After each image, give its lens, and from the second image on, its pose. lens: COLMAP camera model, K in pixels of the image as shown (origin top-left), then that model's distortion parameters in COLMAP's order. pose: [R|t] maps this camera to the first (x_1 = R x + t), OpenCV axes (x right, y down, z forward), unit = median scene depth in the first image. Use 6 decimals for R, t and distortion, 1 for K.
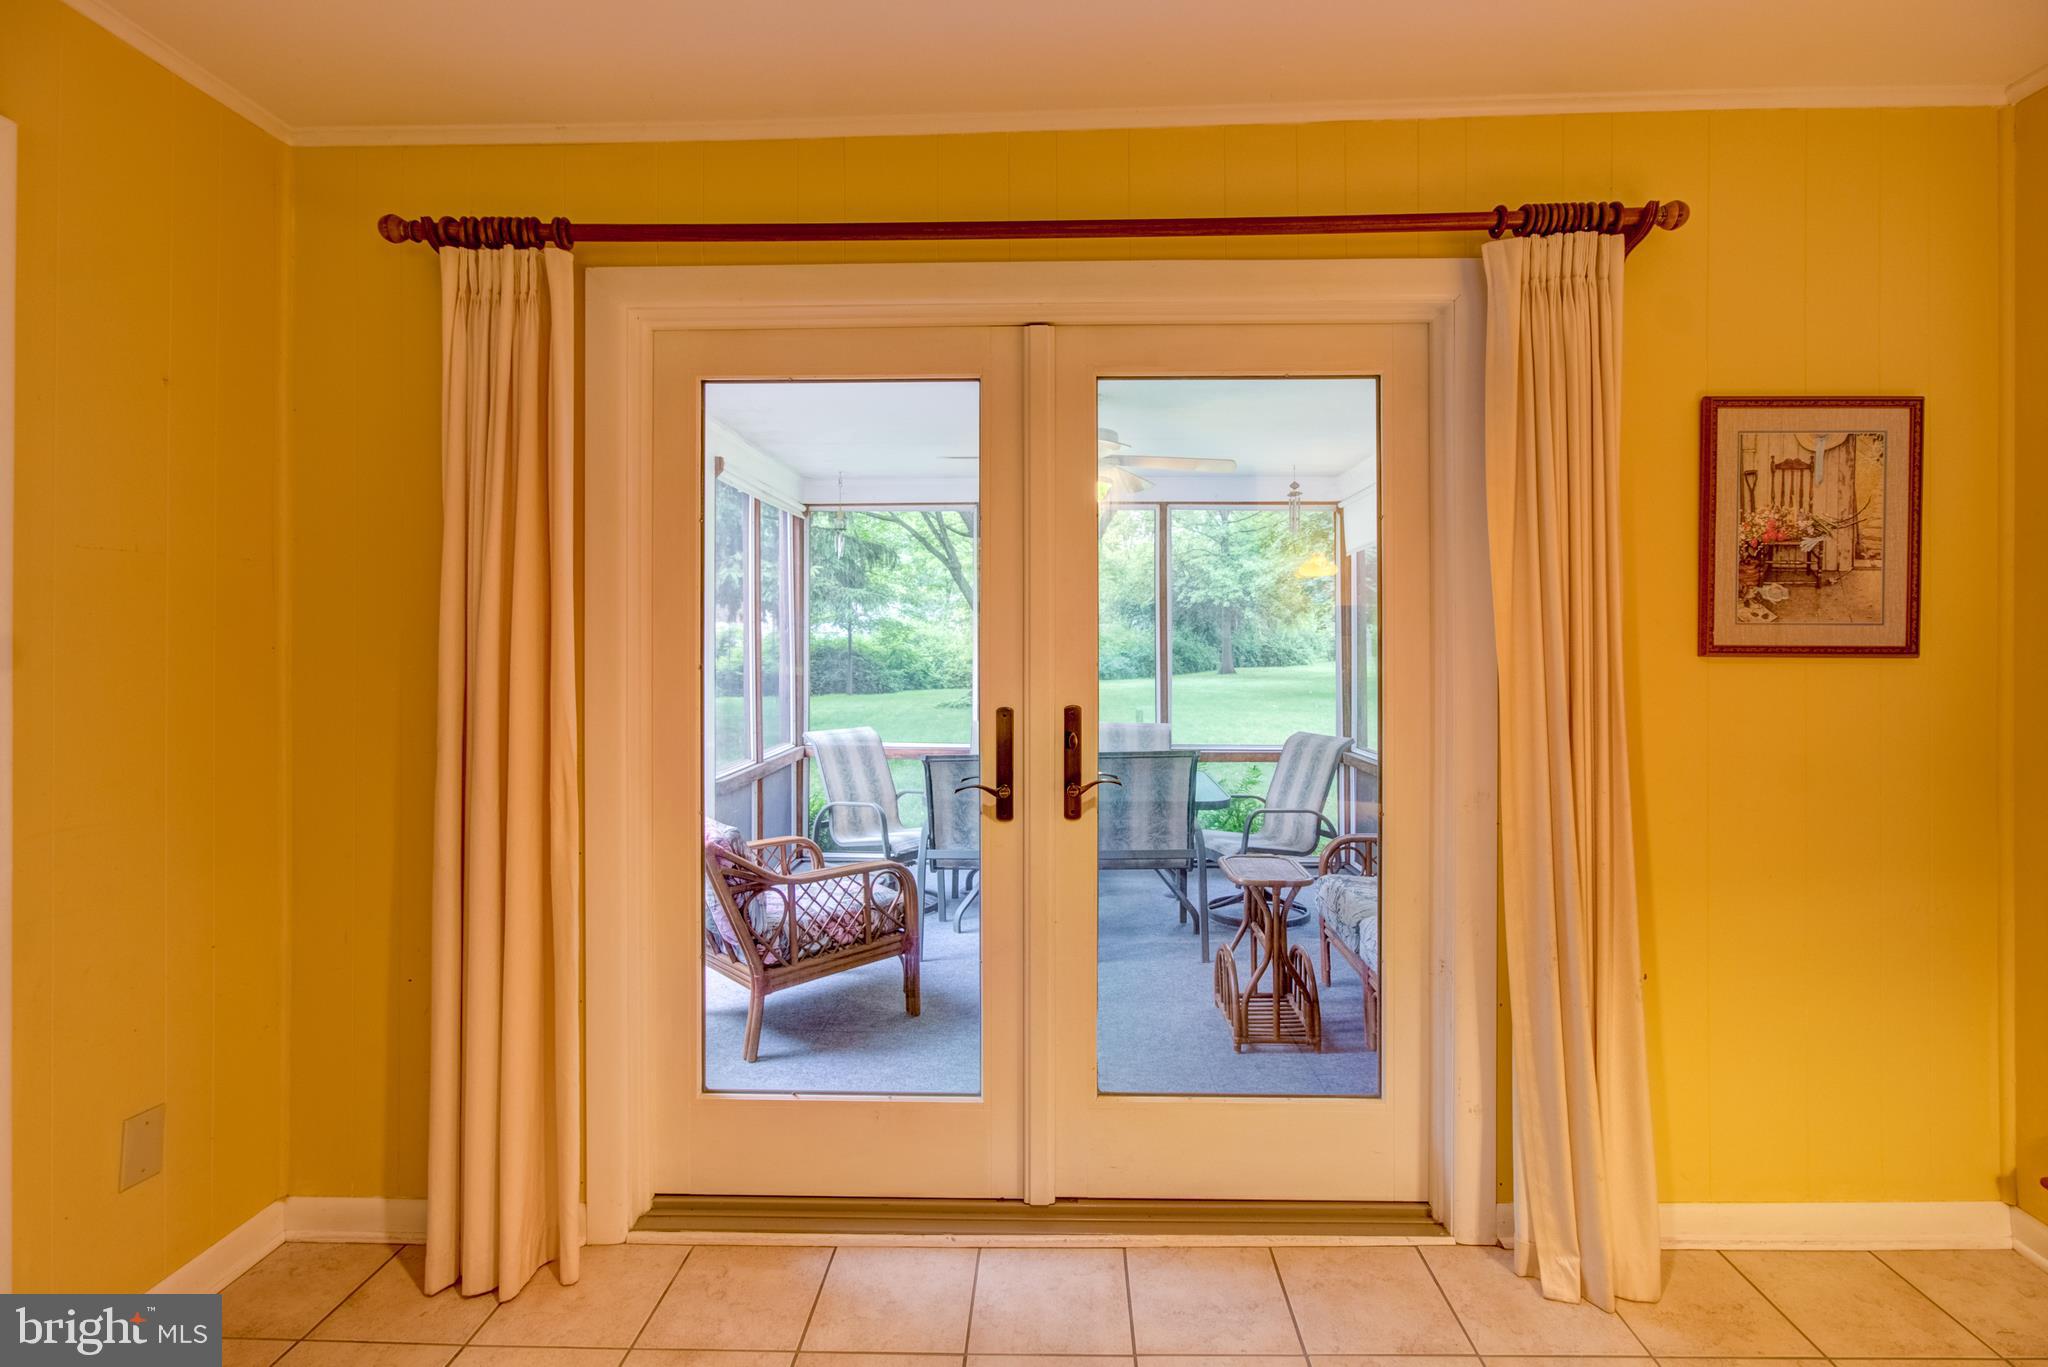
lens RADIAL K [[949.4, 0, 1026.5], [0, 949.4, 679.3], [0, 0, 1]] dist [-0.023937, 0.014676]
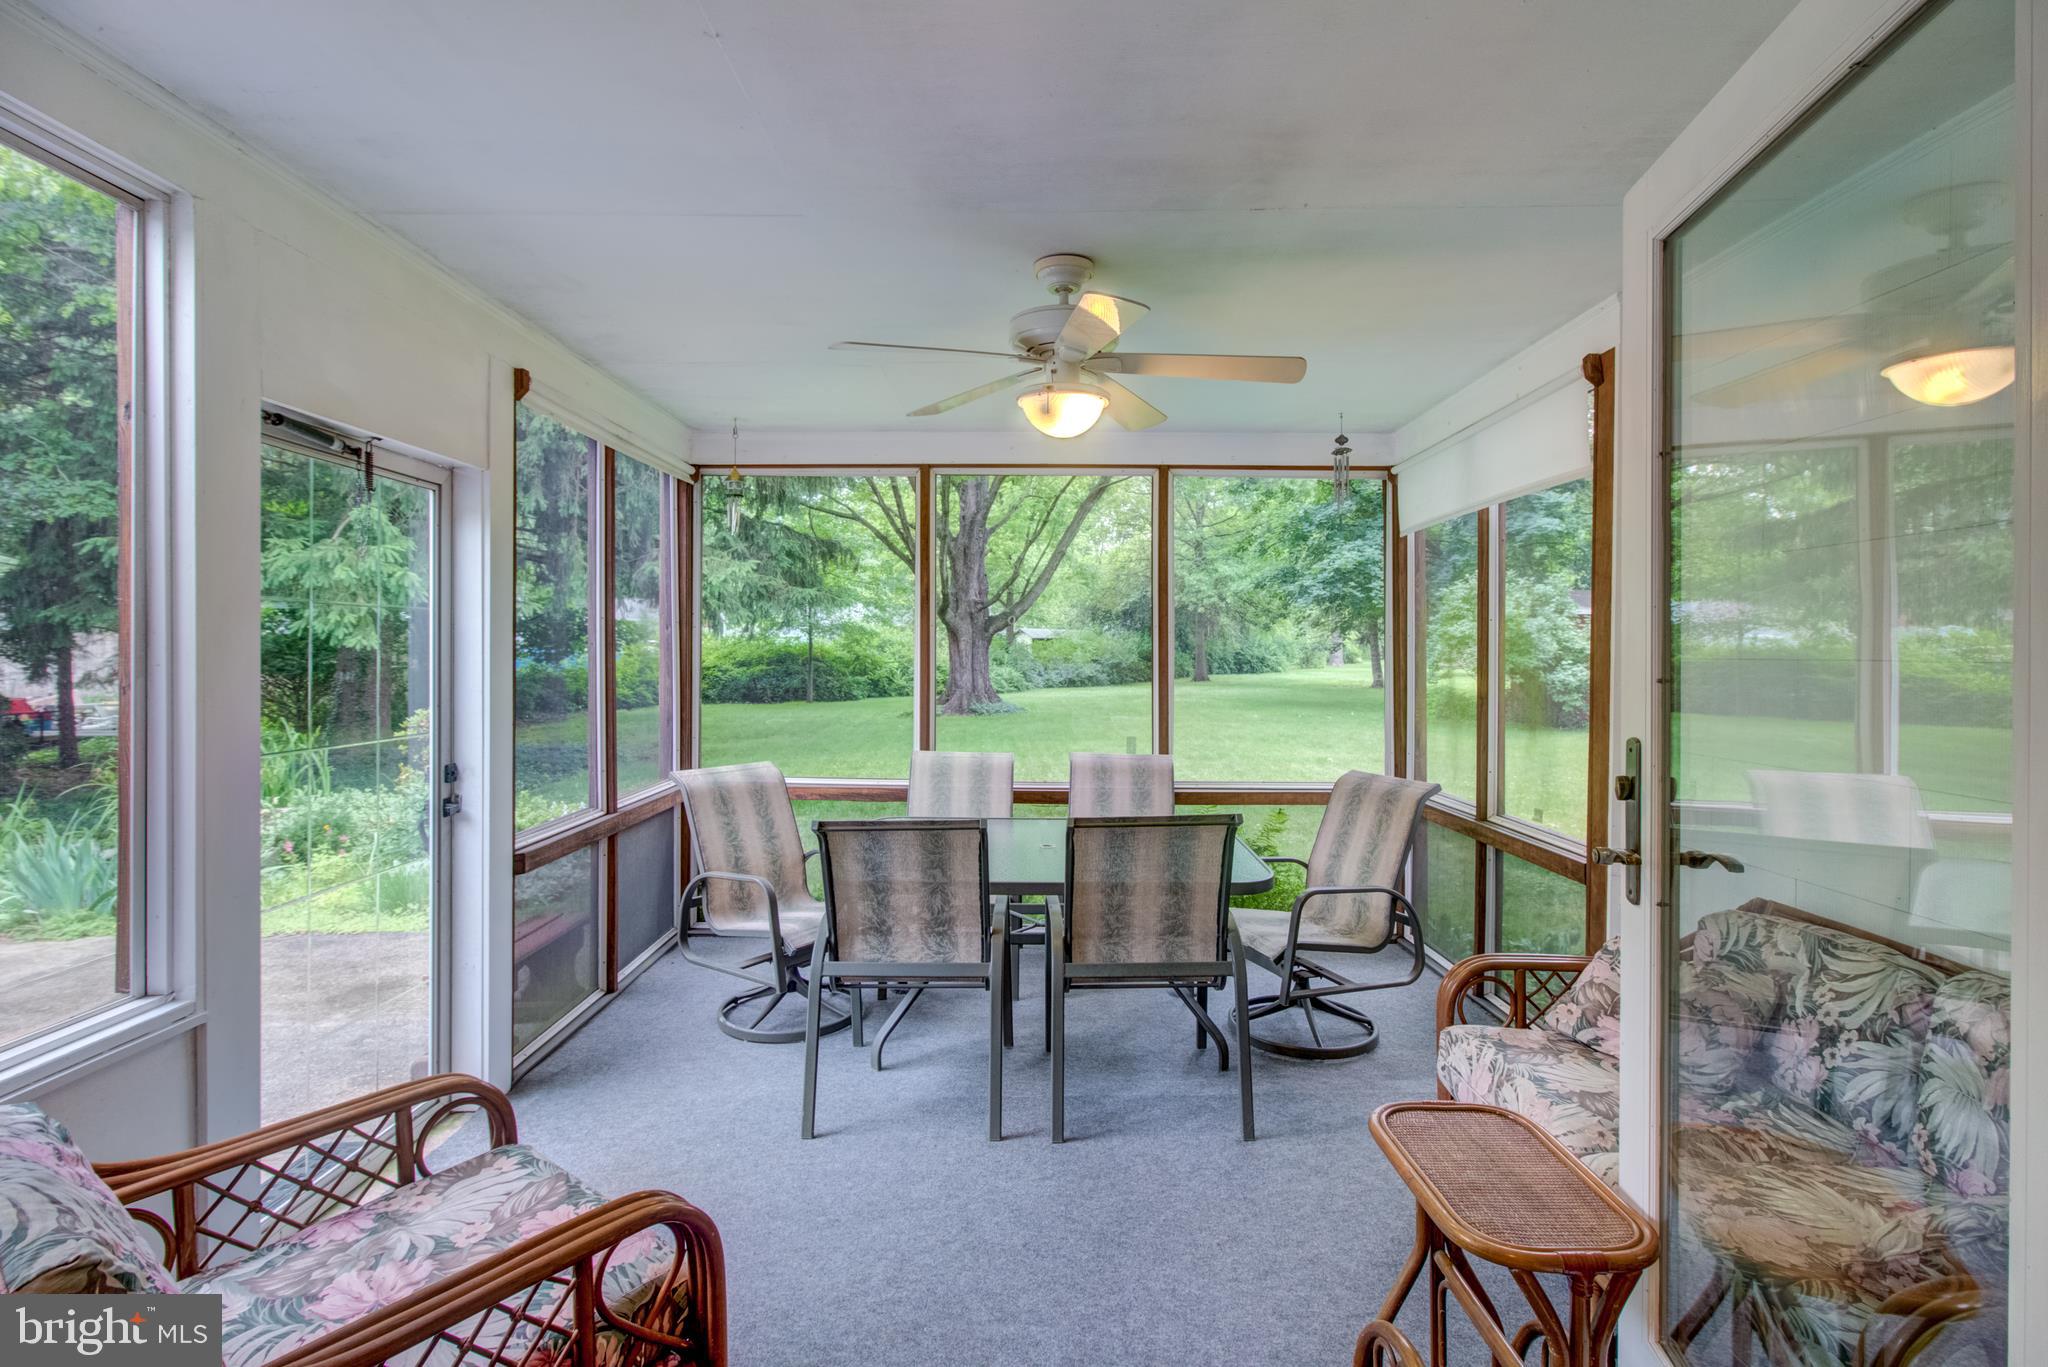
lens RADIAL K [[949.4, 0, 1016.4], [0, 949.4, 678.8], [0, 0, 1]] dist [-0.023937, 0.014676]
pose [[0.999770, 0.003666, 0.021109, 0.009917], [-0.003521, 0.999970, -0.006924, -0.008749], [-0.021134, 0.006848, 0.999753, 0.235403]]
